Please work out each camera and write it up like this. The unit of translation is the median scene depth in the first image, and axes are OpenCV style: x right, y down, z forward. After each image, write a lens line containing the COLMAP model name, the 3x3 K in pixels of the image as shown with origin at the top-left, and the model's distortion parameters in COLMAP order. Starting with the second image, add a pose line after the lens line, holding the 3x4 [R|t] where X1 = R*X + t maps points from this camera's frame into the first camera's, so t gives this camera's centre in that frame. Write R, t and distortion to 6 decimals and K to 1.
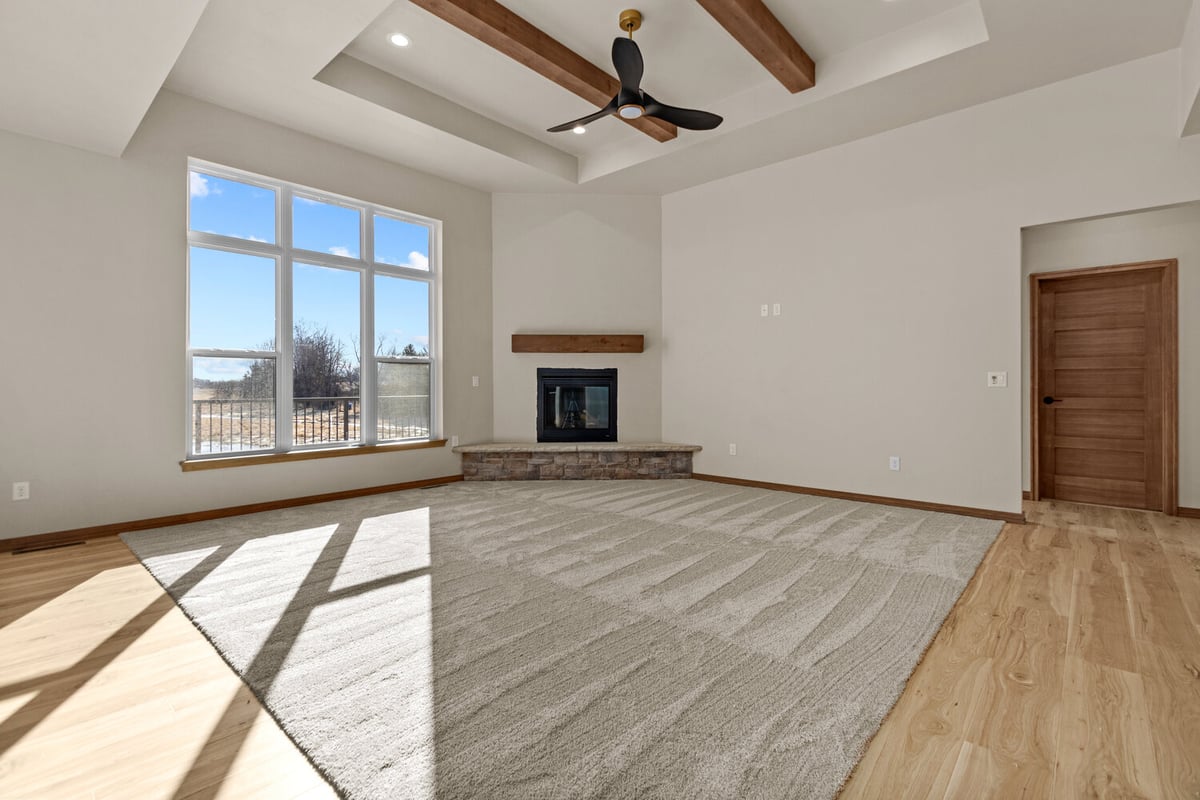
lens RADIAL K [[545.2, 0, 599.6], [0, 545.2, 389.7], [0, 0, 1]] dist [0.004873, -0.001220]
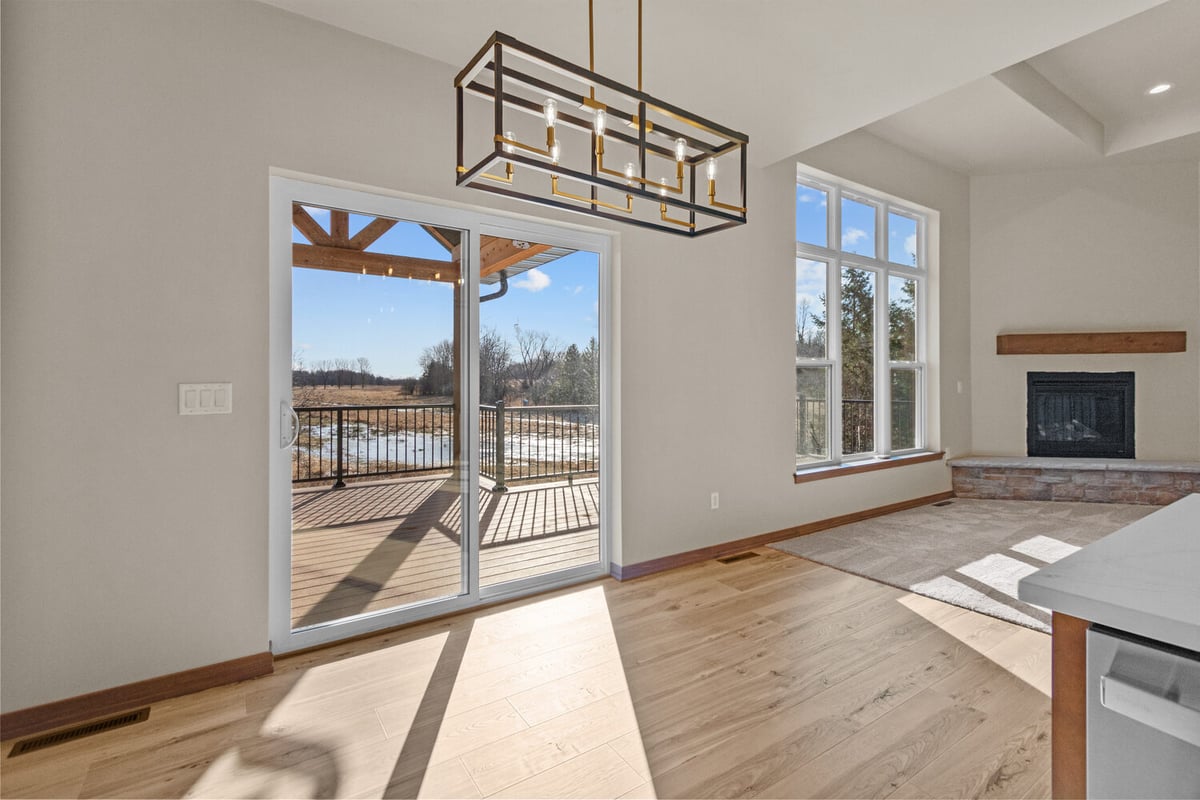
lens RADIAL K [[545.2, 0, 595.7], [0, 545.2, 383.6], [0, 0, 1]] dist [0.004873, -0.001220]
pose [[0.969513, -0.001079, -0.245037, -0.598129], [-0.000228, 0.999986, -0.005306, -0.016740], [0.245040, 0.005200, 0.969499, -0.024741]]
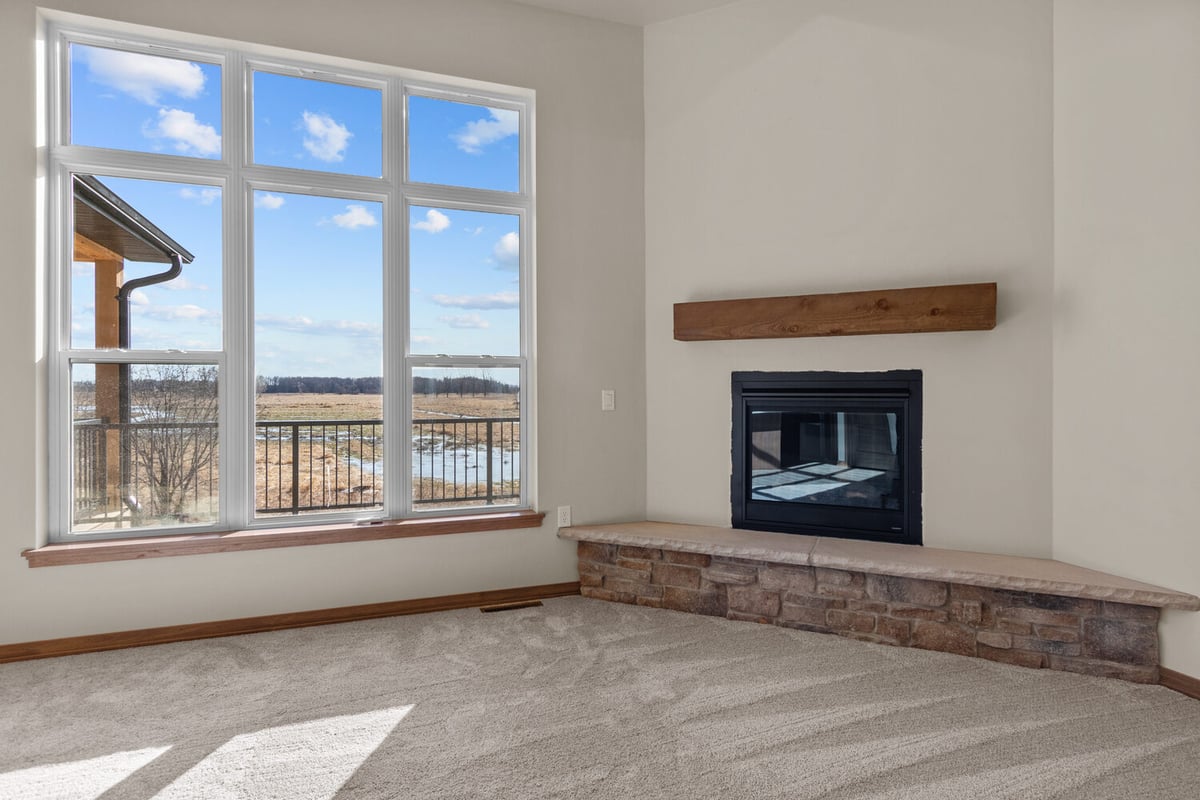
lens RADIAL K [[626.1, 0, 600.4], [0, 626.1, 396.7], [0, 0, 1]] dist [0.006924, -0.001225]
pose [[0.882905, 0.003137, -0.469541, 0.042559], [-0.002431, 0.999995, 0.002110, -0.019994], [0.469546, -0.000722, 0.882908, 0.483737]]
